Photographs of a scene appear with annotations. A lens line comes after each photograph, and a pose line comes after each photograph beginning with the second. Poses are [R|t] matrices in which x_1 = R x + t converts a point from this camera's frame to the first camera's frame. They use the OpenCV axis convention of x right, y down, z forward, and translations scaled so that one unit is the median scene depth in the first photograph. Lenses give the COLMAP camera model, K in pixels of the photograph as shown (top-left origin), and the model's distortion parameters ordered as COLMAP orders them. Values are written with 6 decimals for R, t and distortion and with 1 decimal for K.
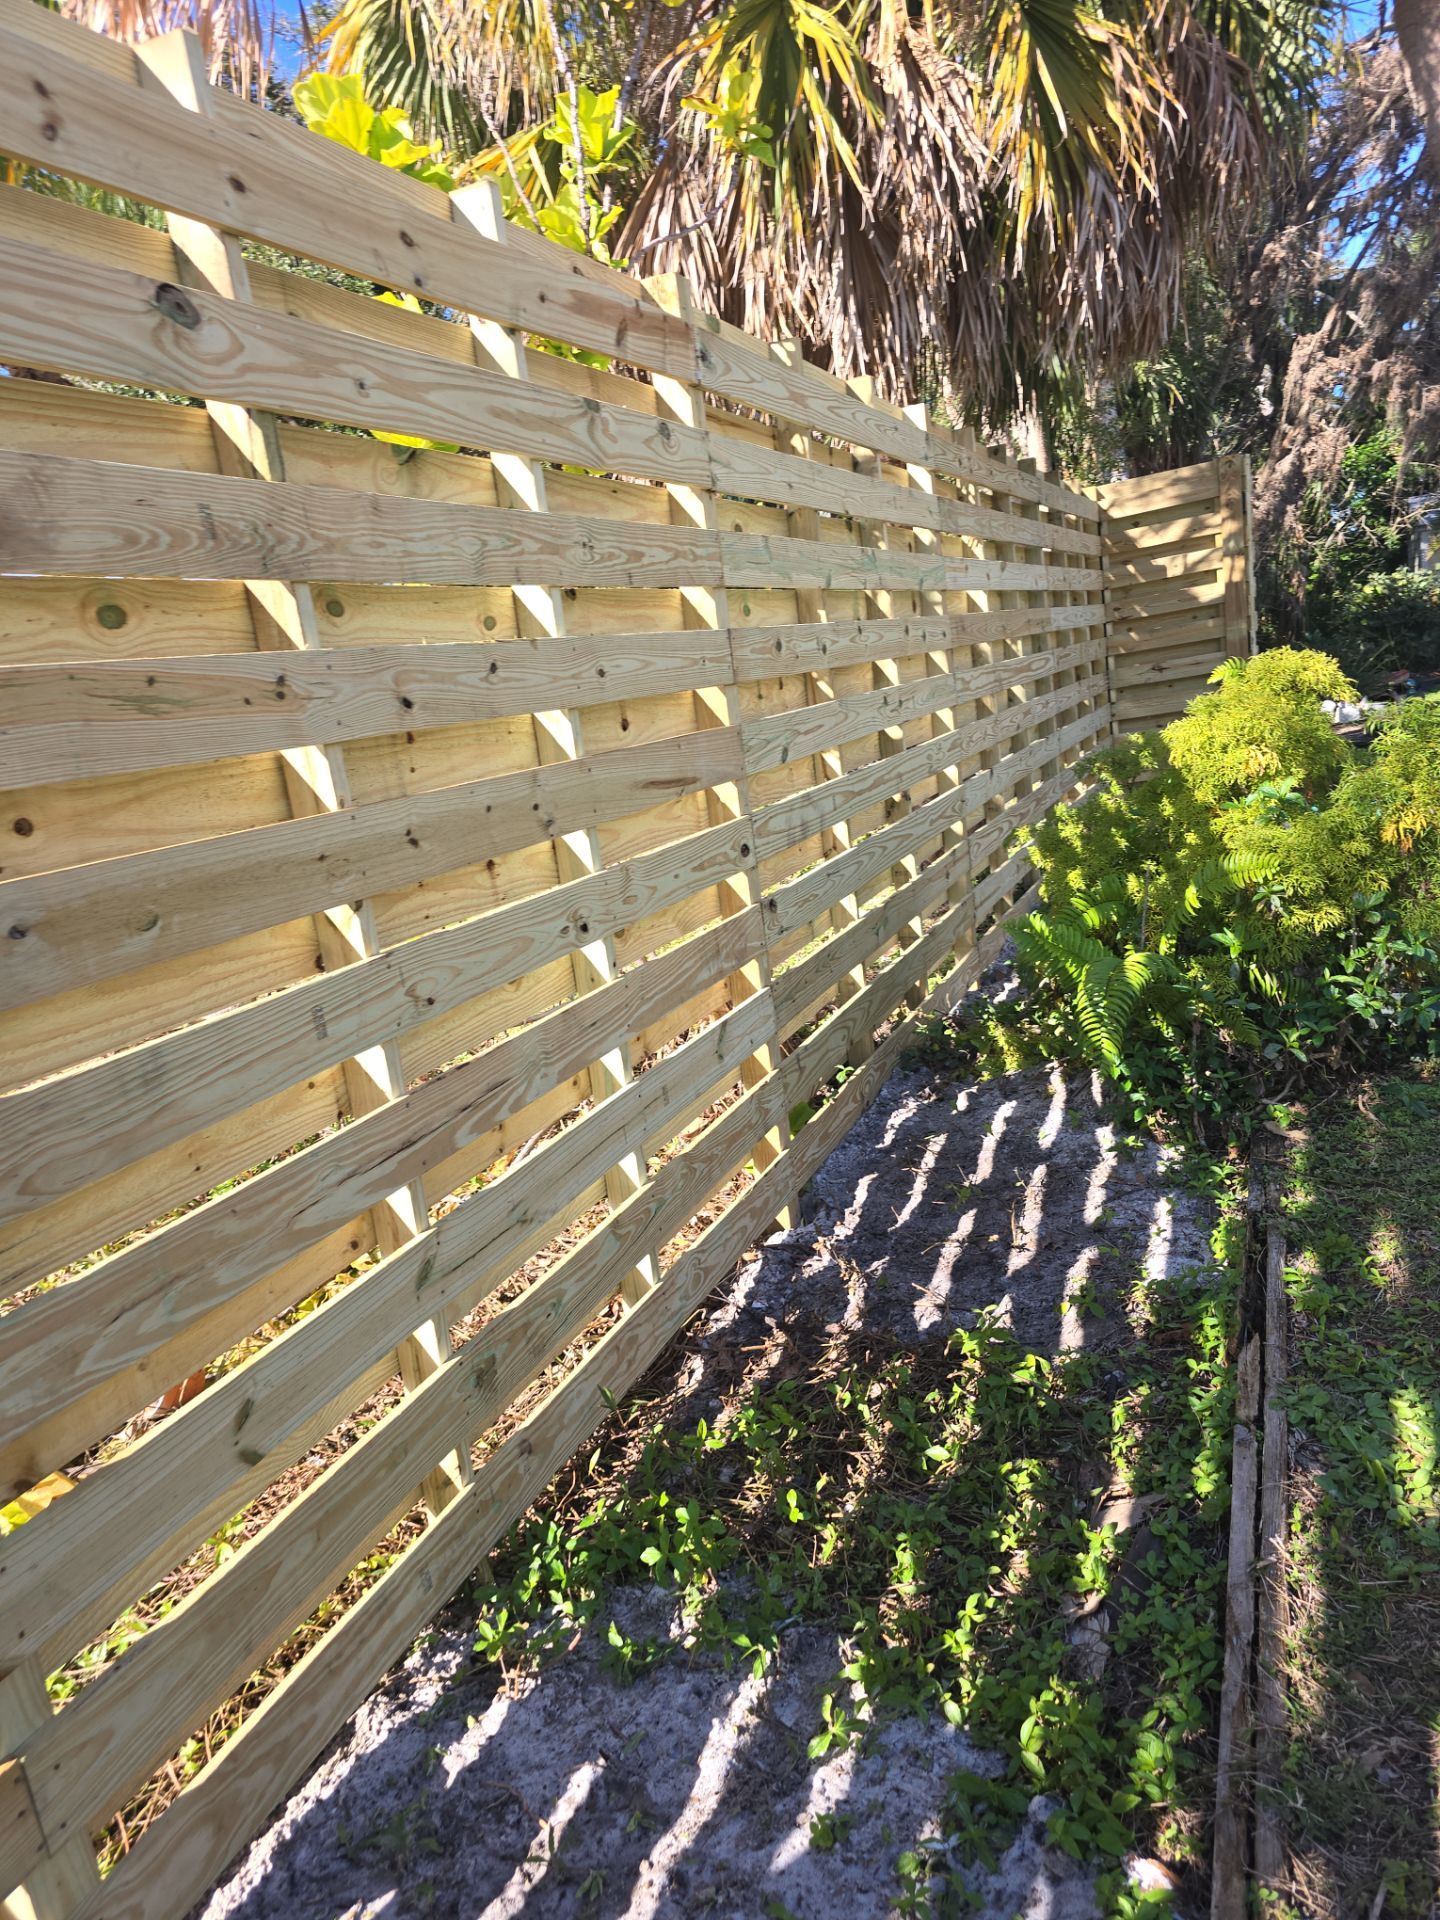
lens RADIAL K [[1256.7, 0, 720.0], [0, 1256.7, 960.0], [0, 0, 1]] dist [0.047262, -0.043342]
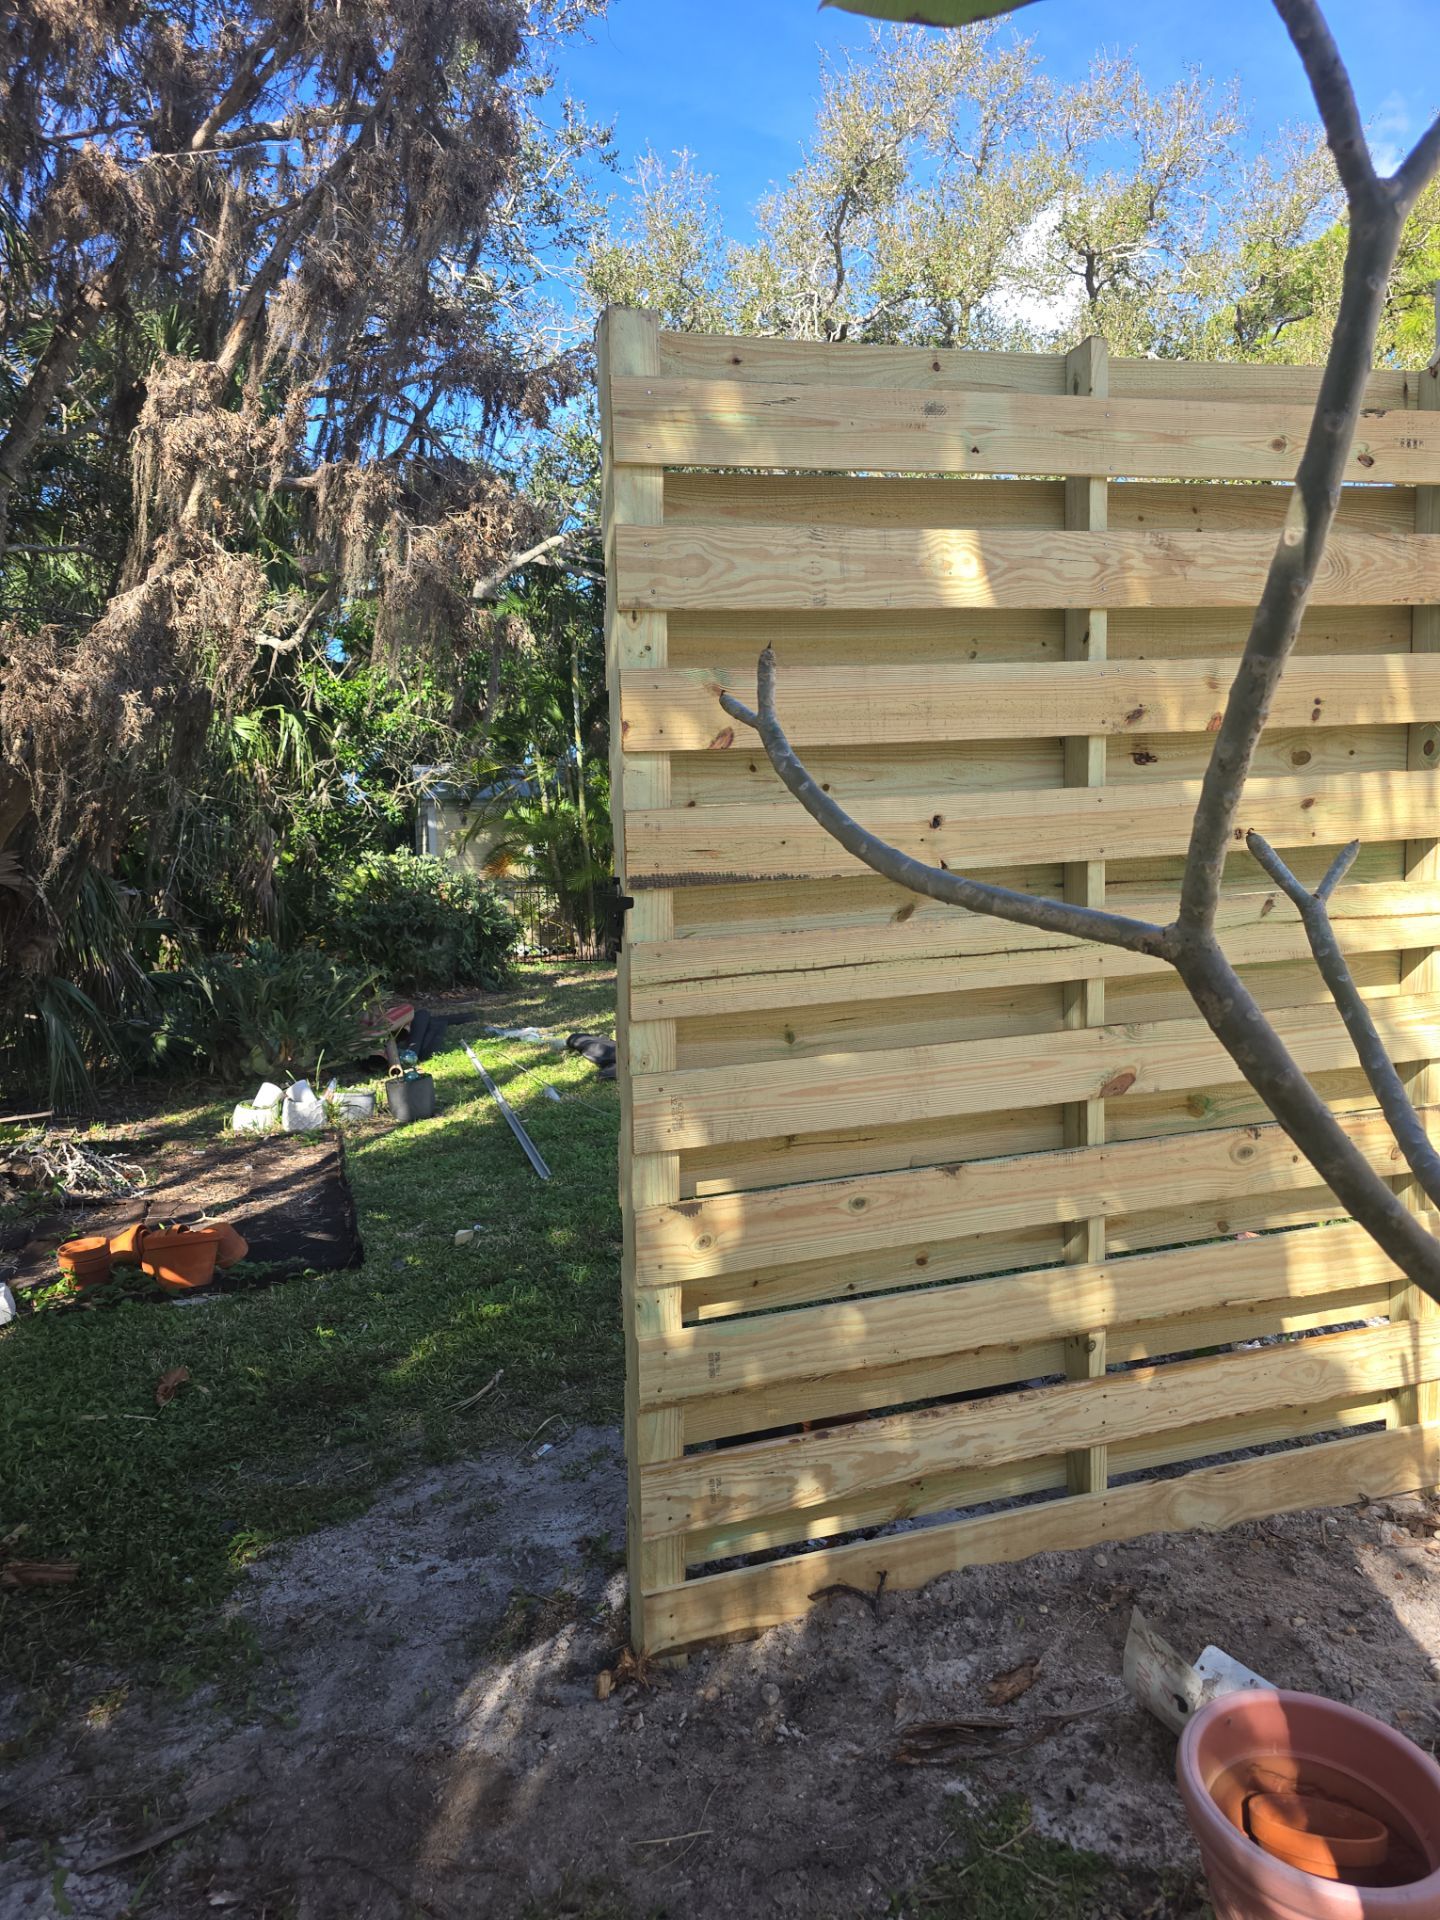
lens RADIAL K [[1275.0, 0, 703.4], [0, 1275.0, 970.7], [0, 0, 1]] dist [0.081172, -0.053501]
pose [[0.763107, 0.053461, 0.644057, 0.664828], [0.061864, 0.985954, -0.155140, -0.385539], [-0.643305, 0.158232, 0.749081, 1.174994]]
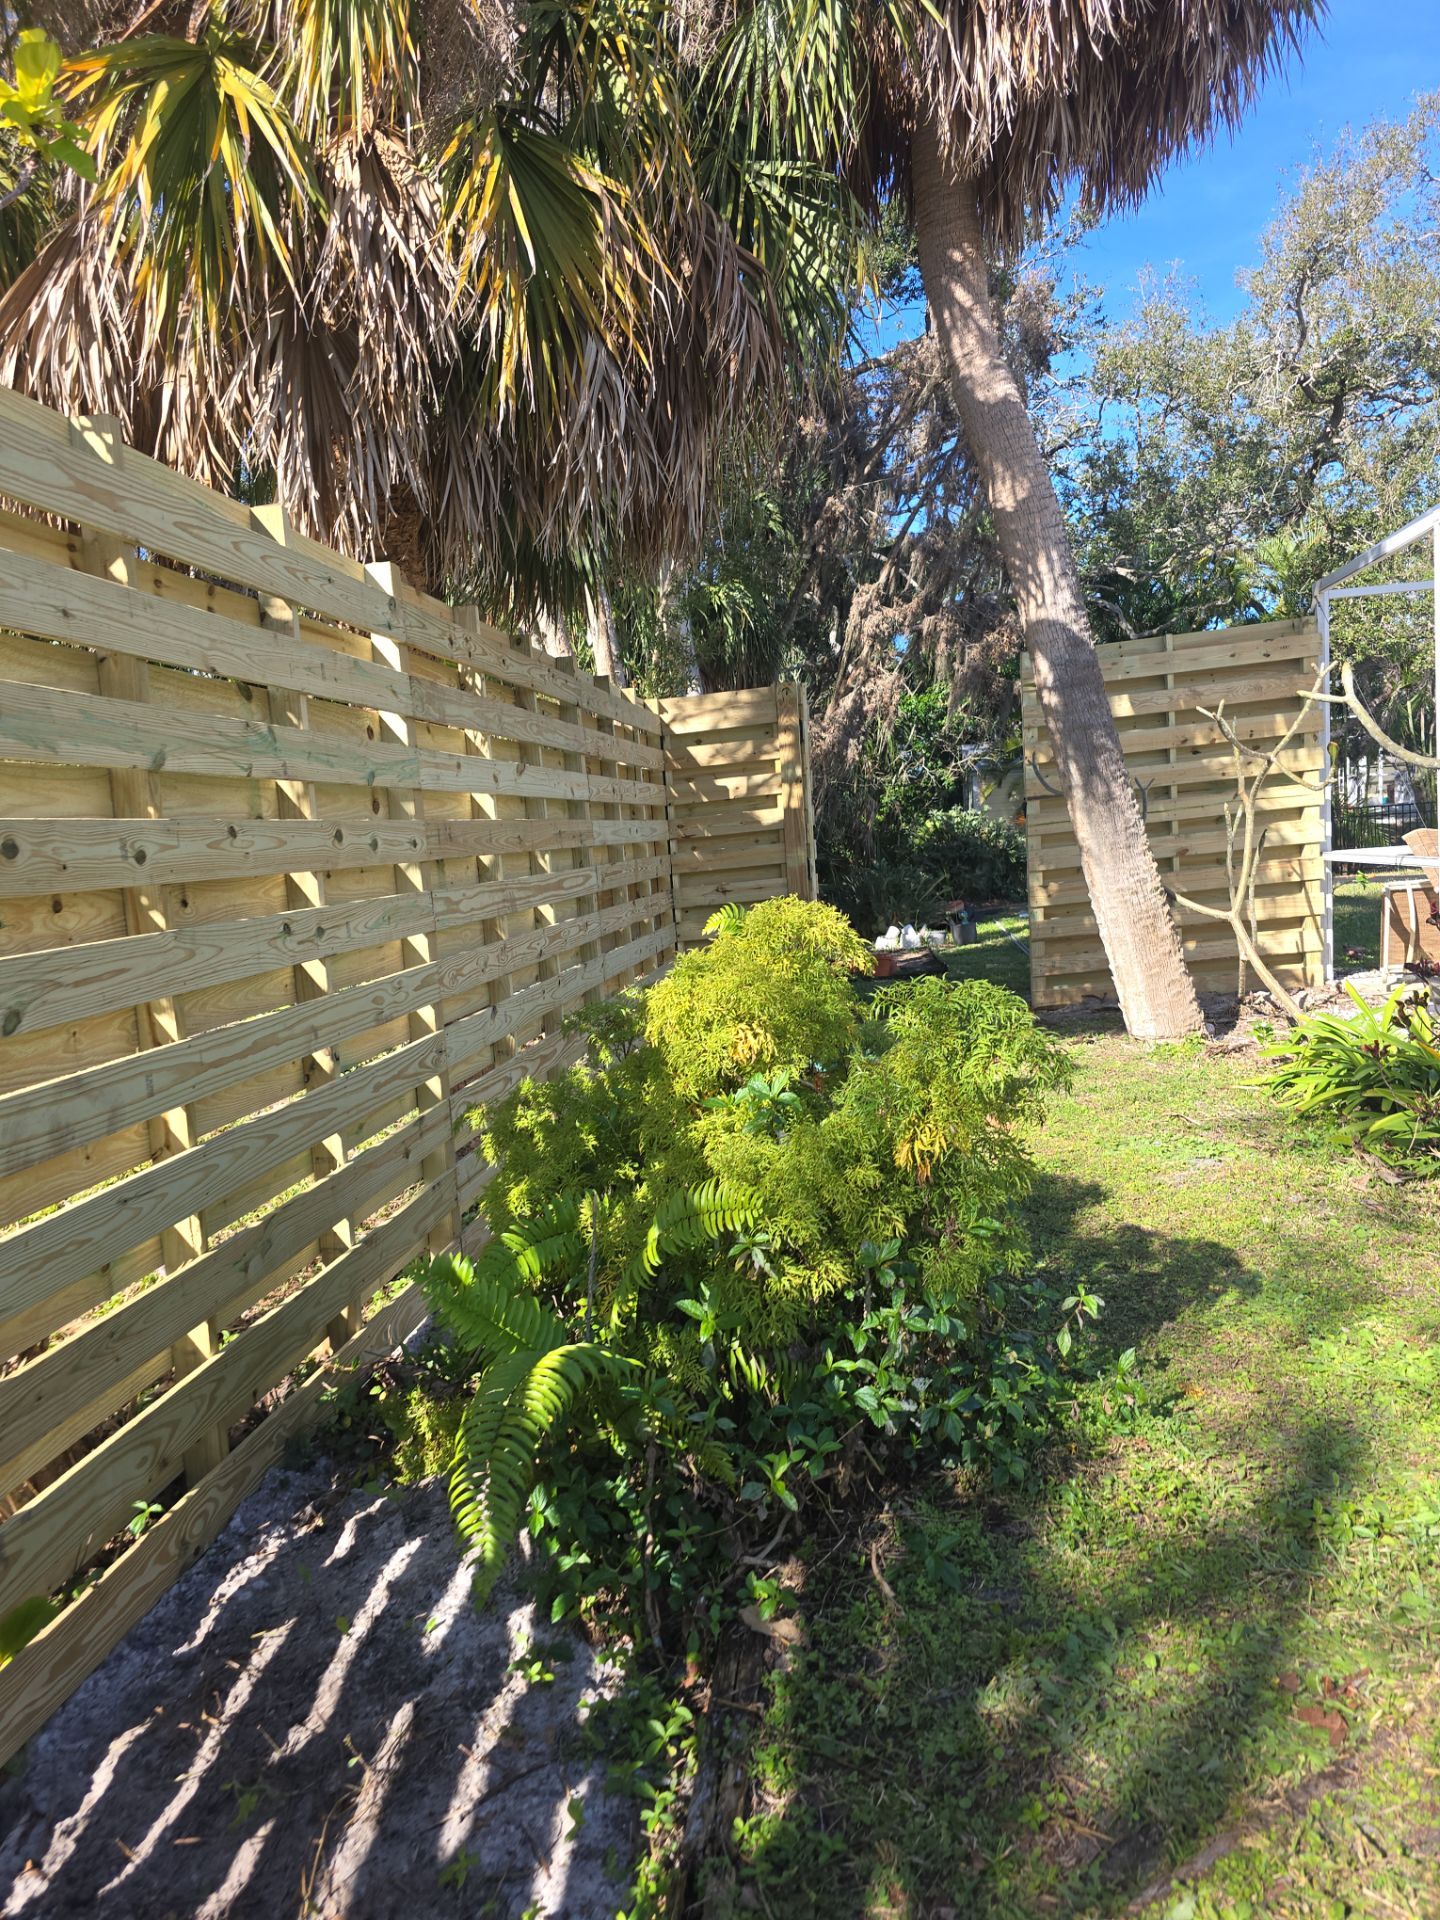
lens RADIAL K [[1244.3, 0, 723.1], [0, 1244.3, 984.4], [0, 0, 1]] dist [0.080187, -0.104042]
pose [[0.956620, 0.032891, 0.289475, 0.128923], [0.005104, 0.991562, -0.129533, -0.063809], [-0.291293, 0.125391, 0.948380, 0.198736]]
